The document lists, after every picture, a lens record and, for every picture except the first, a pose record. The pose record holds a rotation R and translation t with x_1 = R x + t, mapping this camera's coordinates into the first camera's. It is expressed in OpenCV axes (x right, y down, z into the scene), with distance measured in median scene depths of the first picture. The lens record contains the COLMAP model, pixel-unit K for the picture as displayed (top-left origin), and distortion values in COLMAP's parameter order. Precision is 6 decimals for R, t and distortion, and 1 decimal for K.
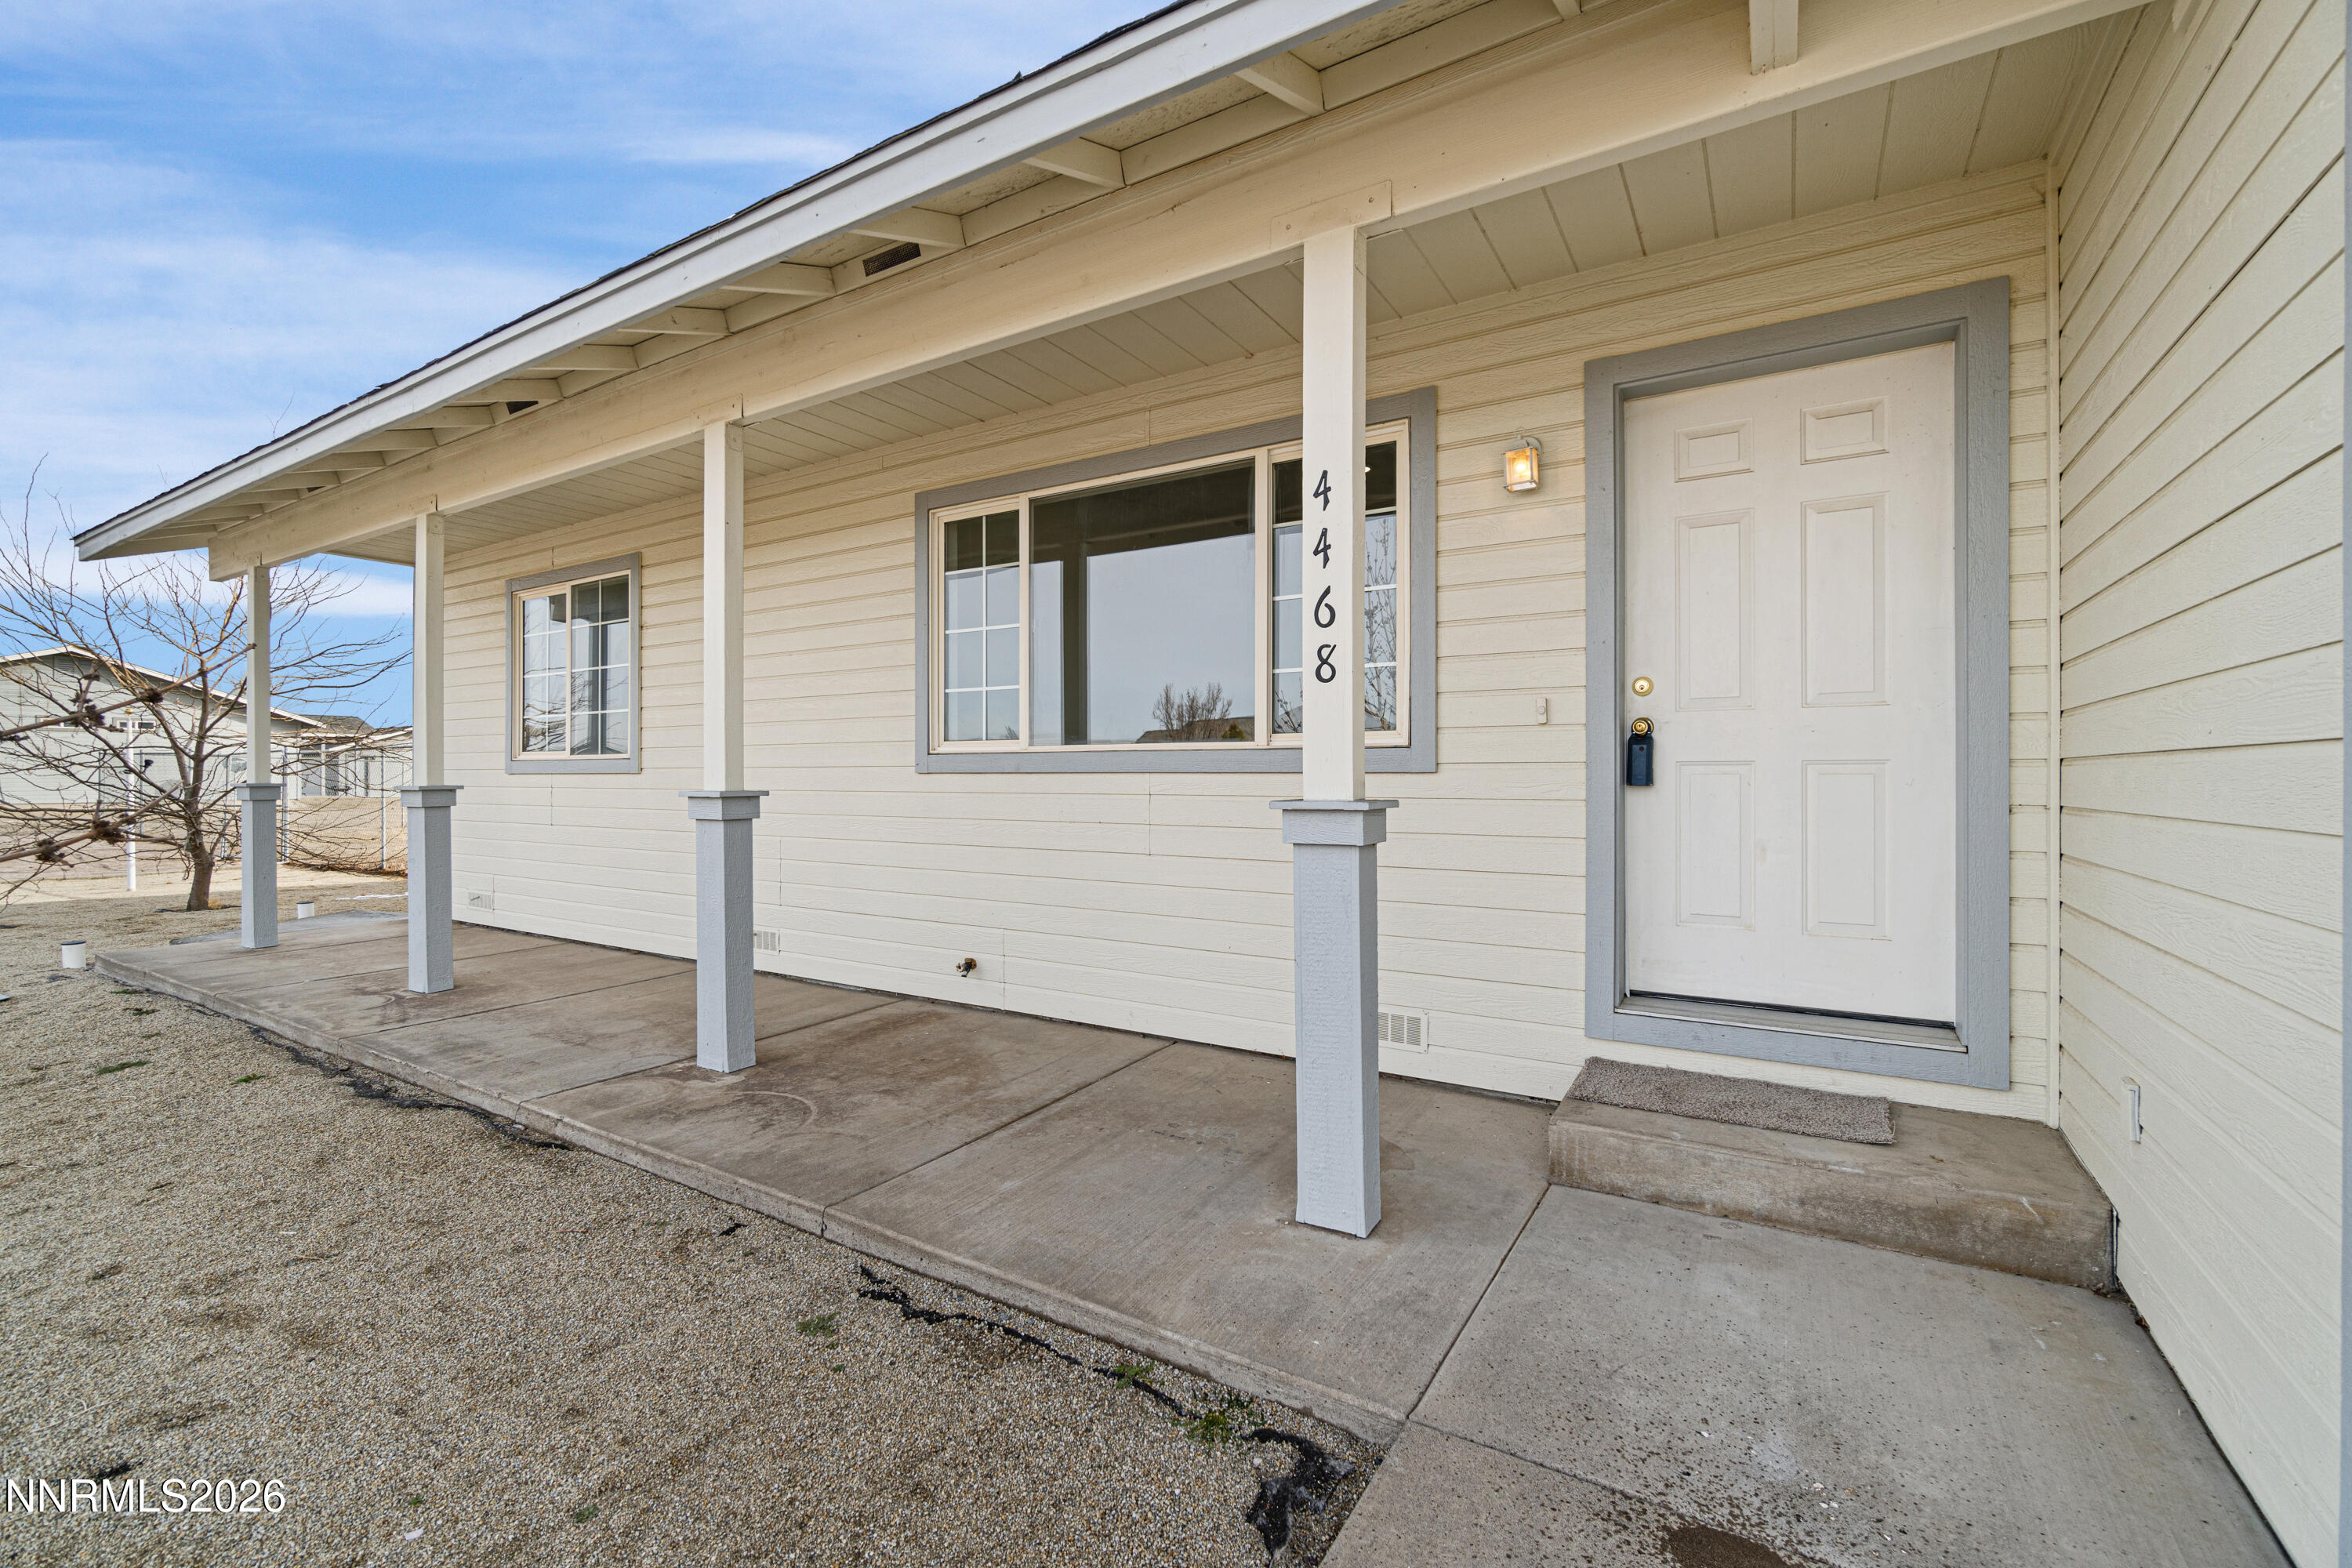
lens RADIAL K [[1019.2, 0, 1159.8], [0, 1019.2, 783.6], [0, 0, 1]] dist [-0.003170, -0.000379]
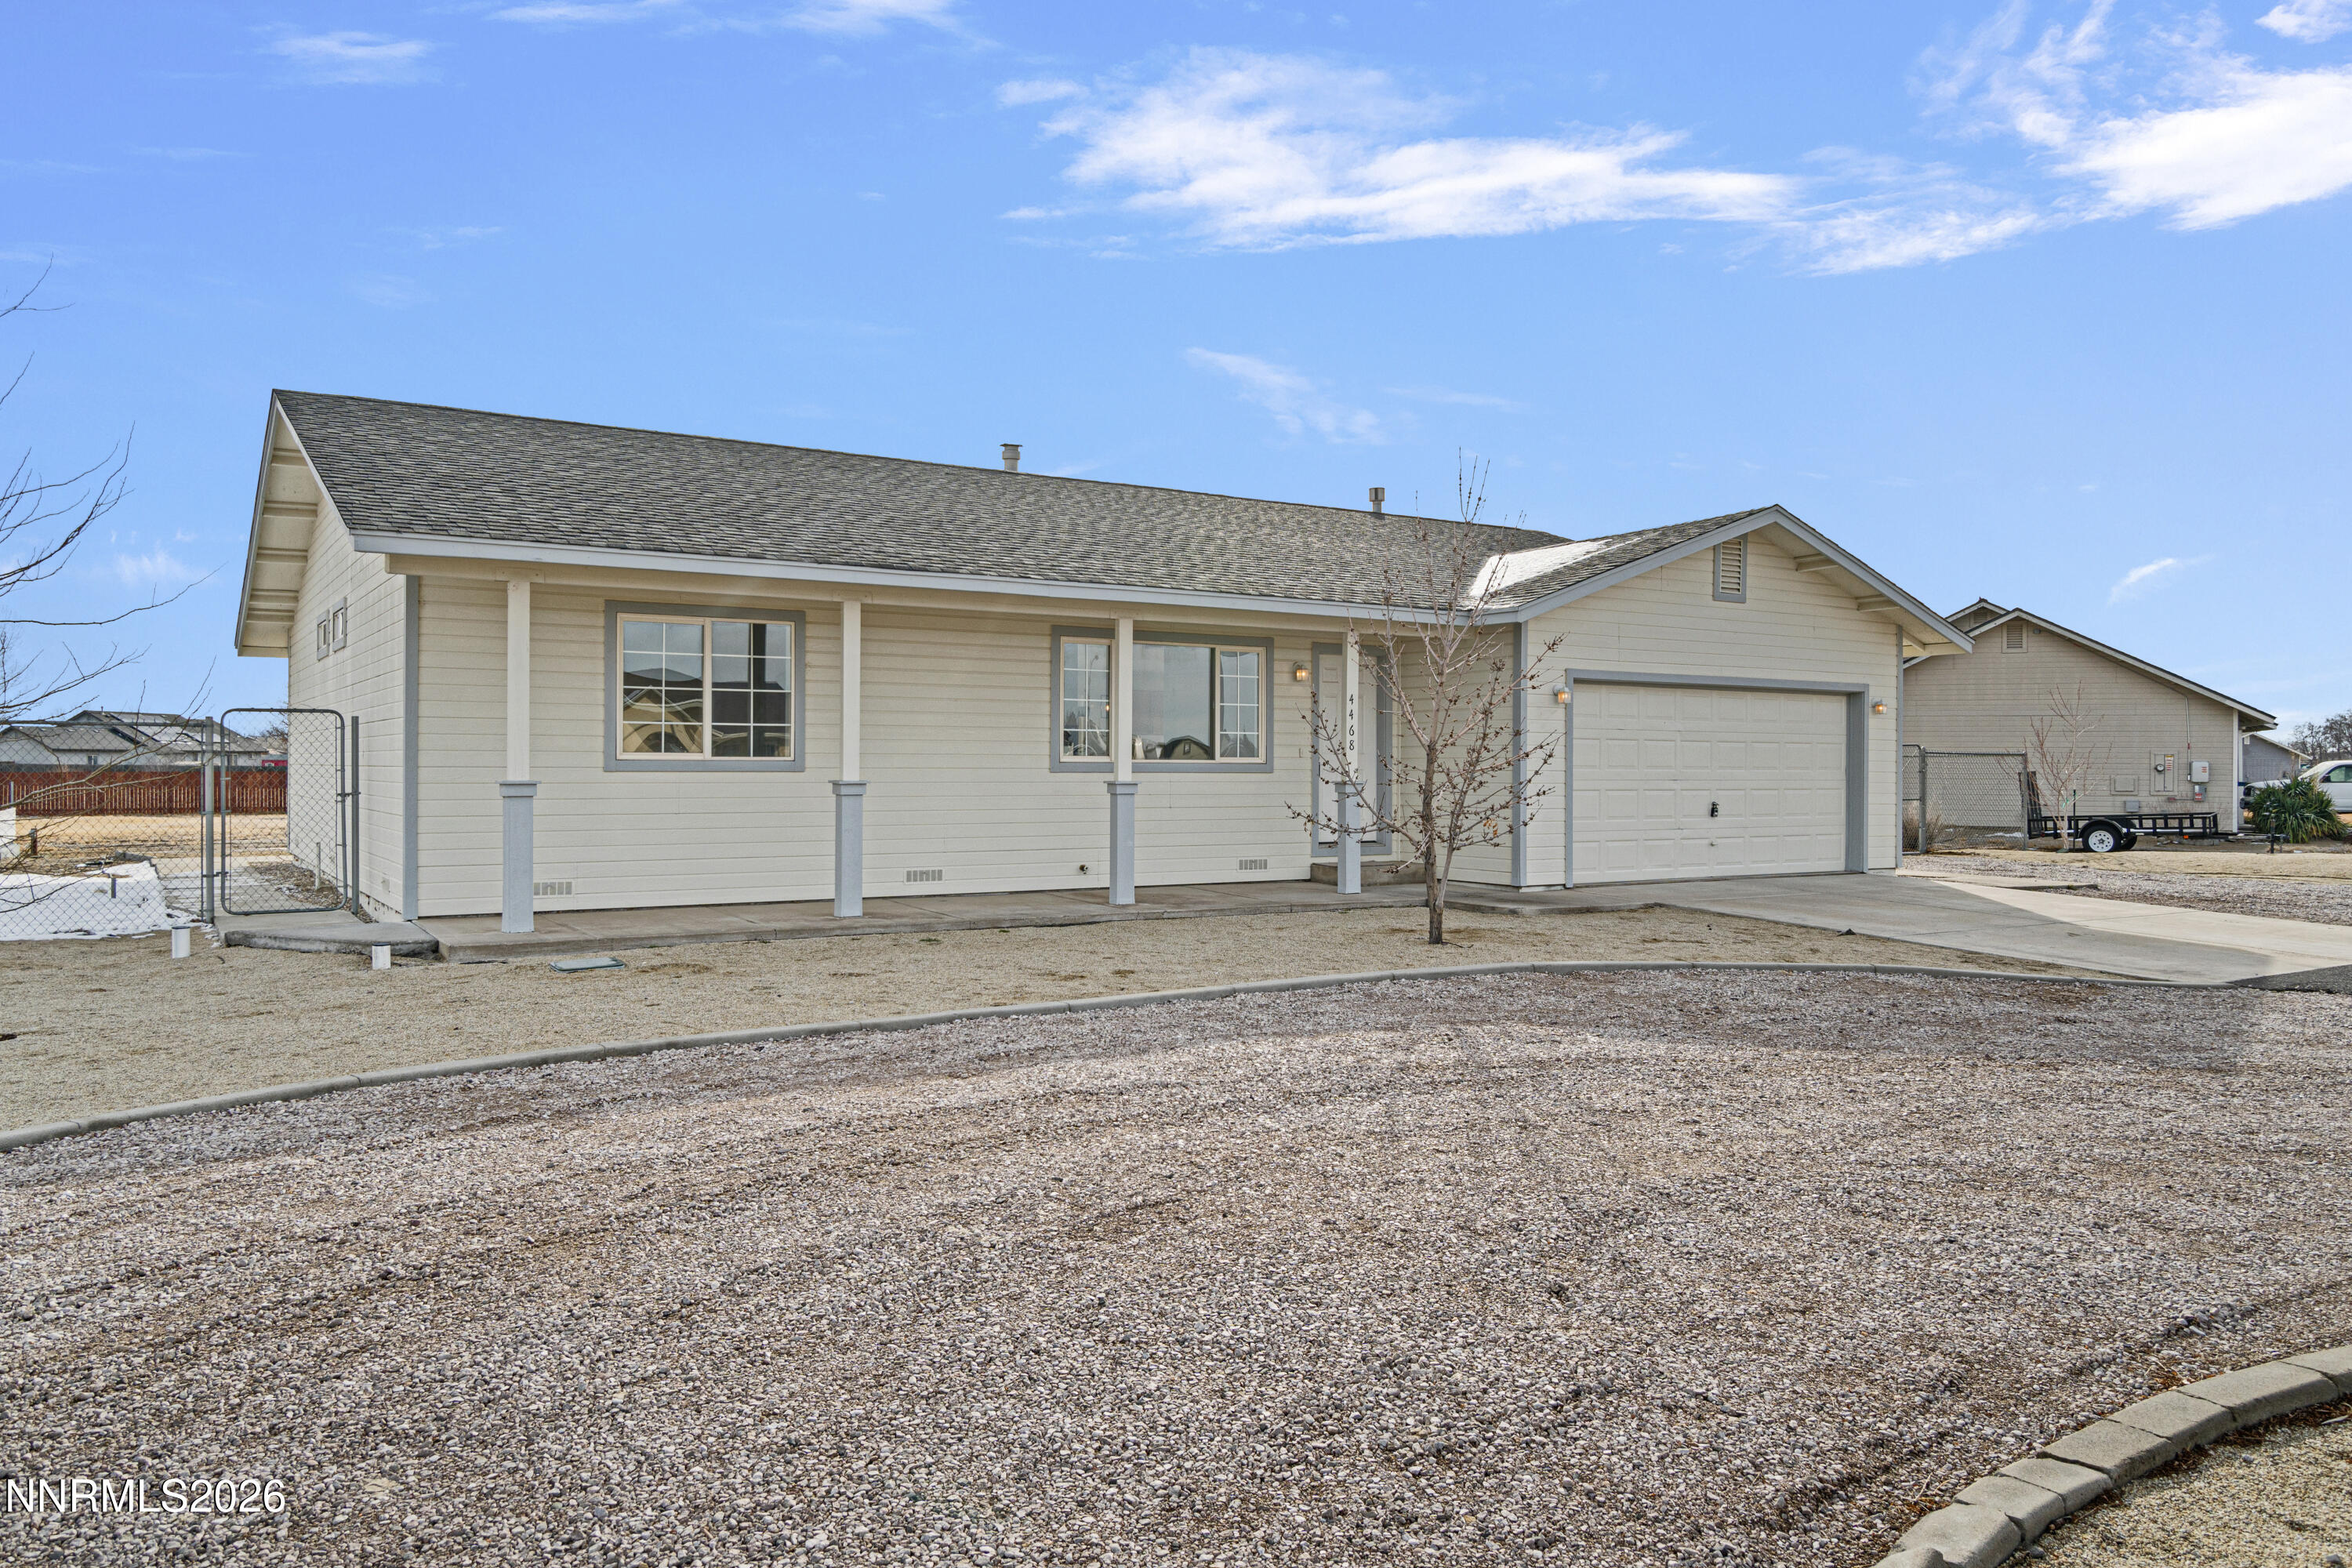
lens RADIAL K [[1627.1, 0, 1141.8], [0, 1627.1, 755.2], [0, 0, 1]] dist [-0.008171, -0.001097]
pose [[0.438421, 0.008560, 0.898729, -3.858728], [0.004425, 0.999922, -0.011682, -0.007374], [-0.898759, 0.009099, 0.438349, -0.651833]]
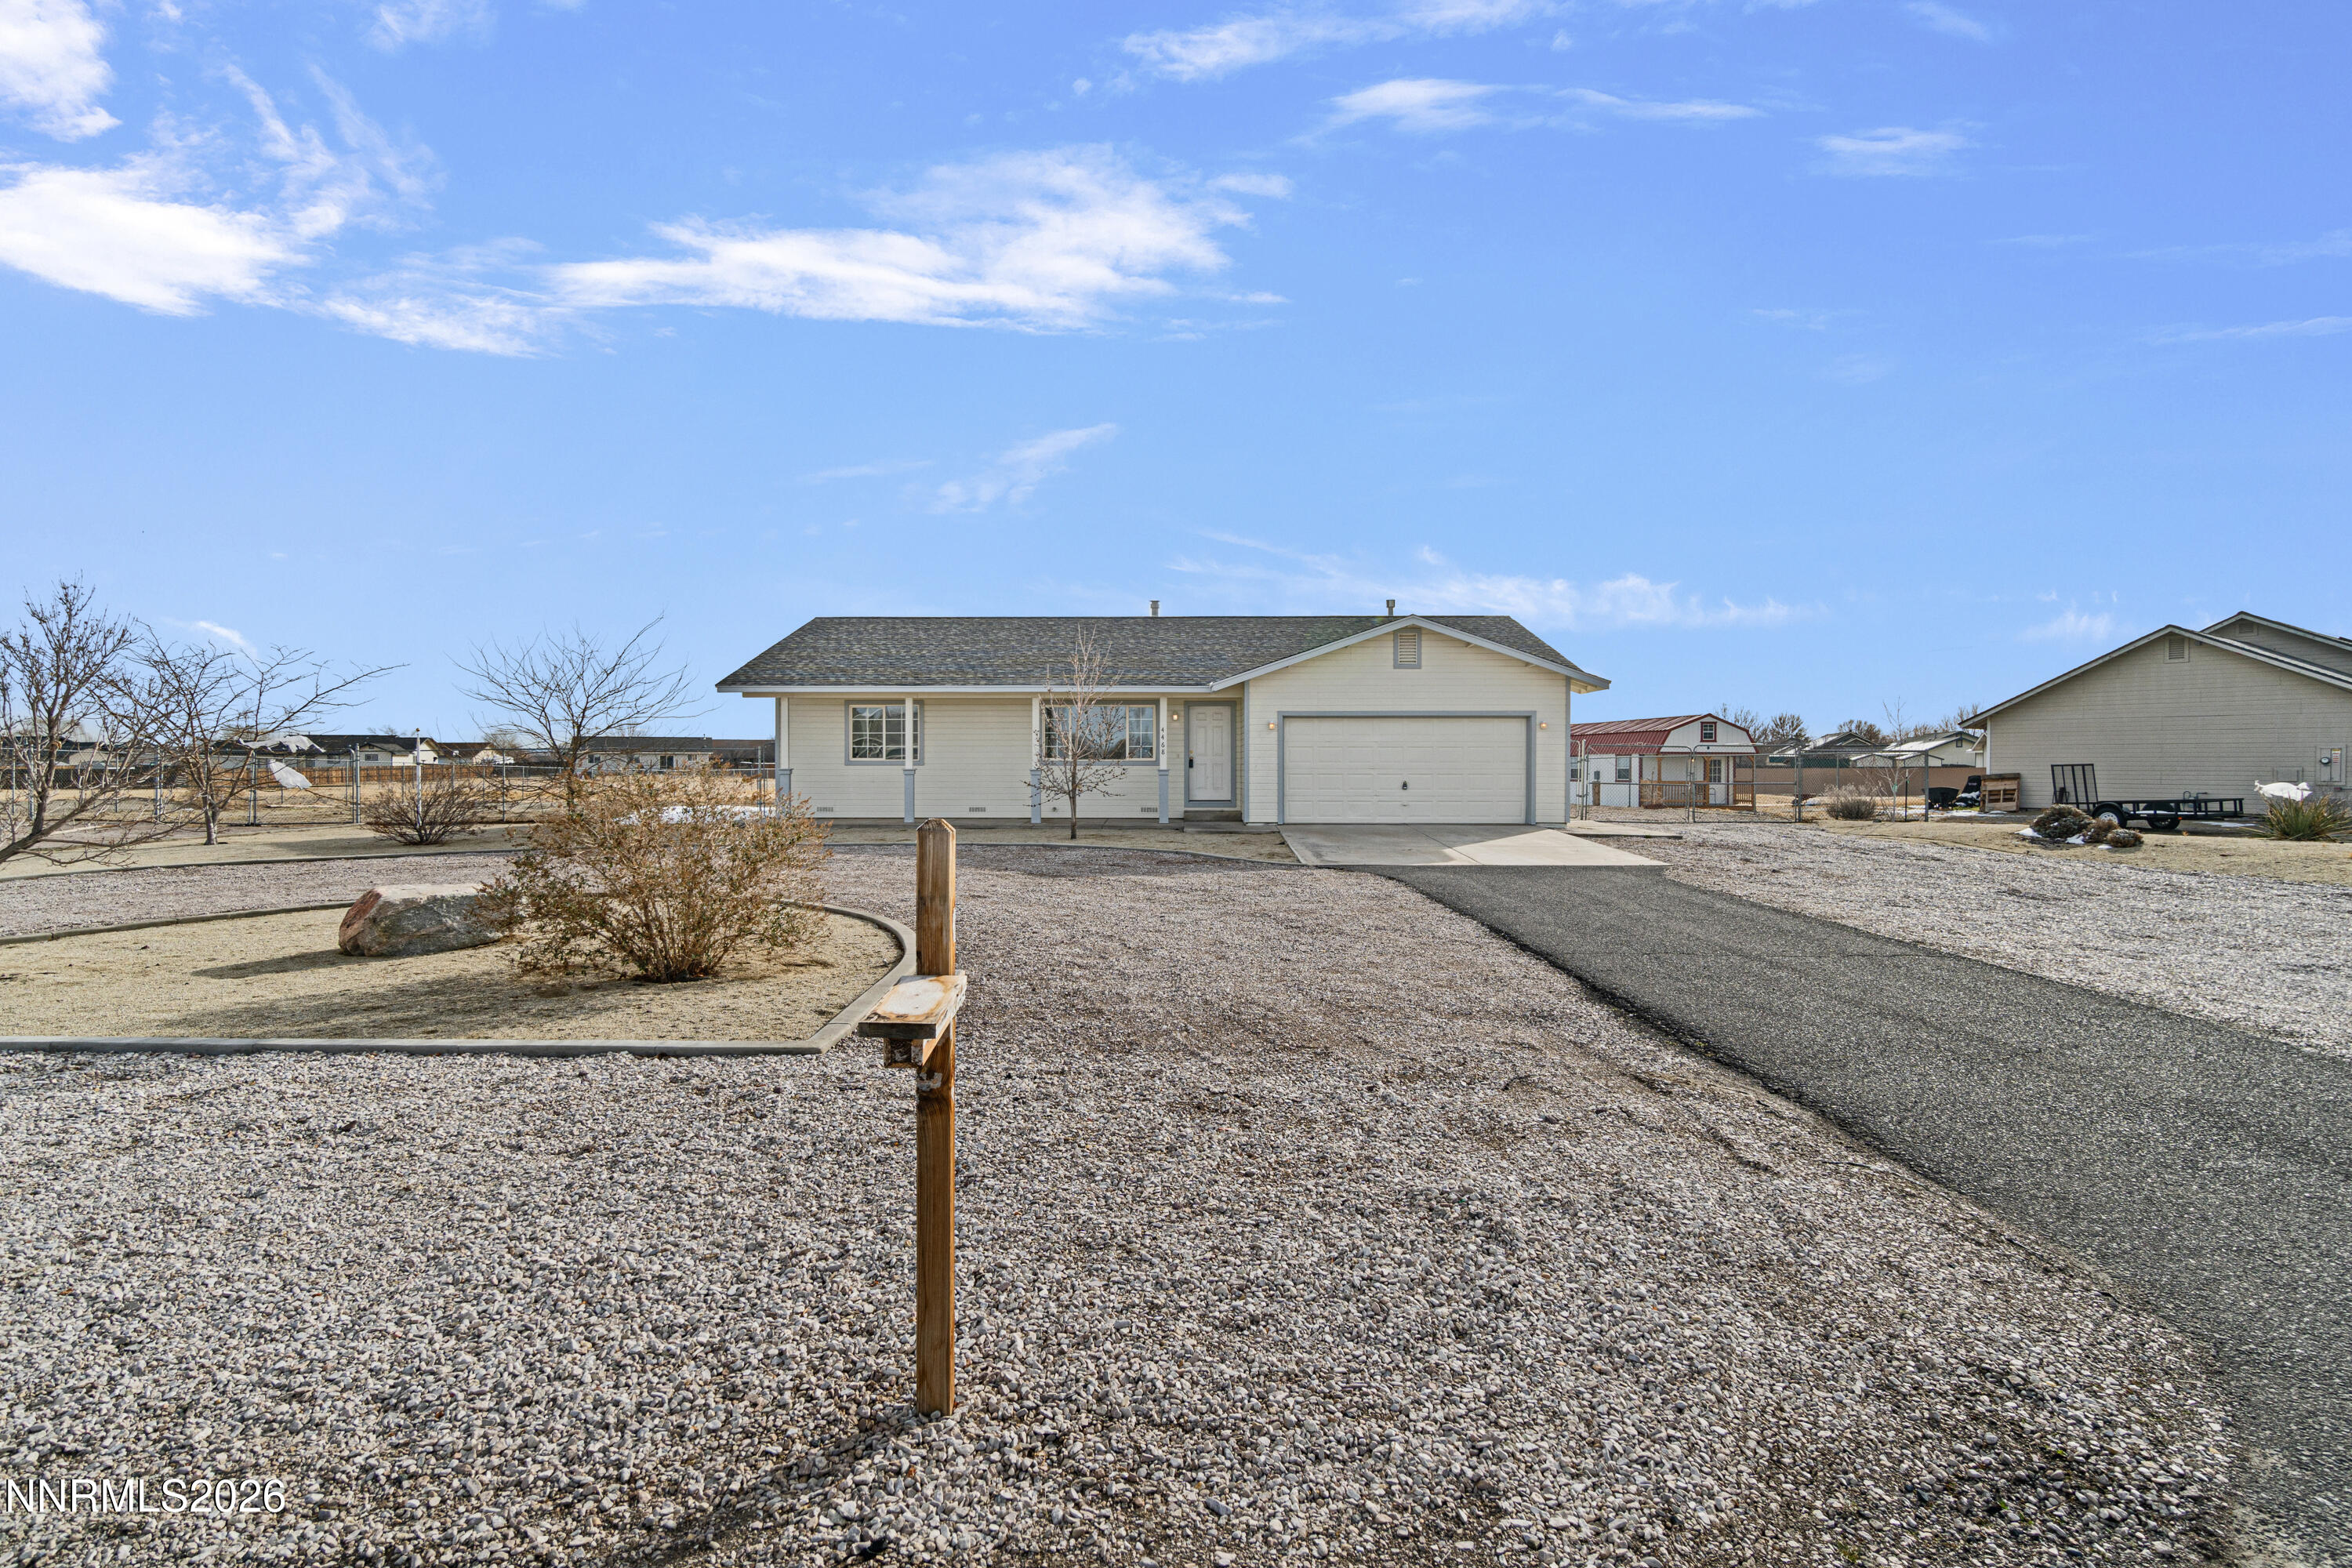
lens RADIAL K [[1080.7, 0, 1163.9], [0, 1080.7, 754.9], [0, 0, 1]] dist [0.025418, 0.000034]
pose [[0.857826, 0.003806, 0.513926, -2.828522], [0.007118, 0.999789, -0.019286, 0.044339], [-0.513891, 0.020202, 0.857618, -4.224219]]
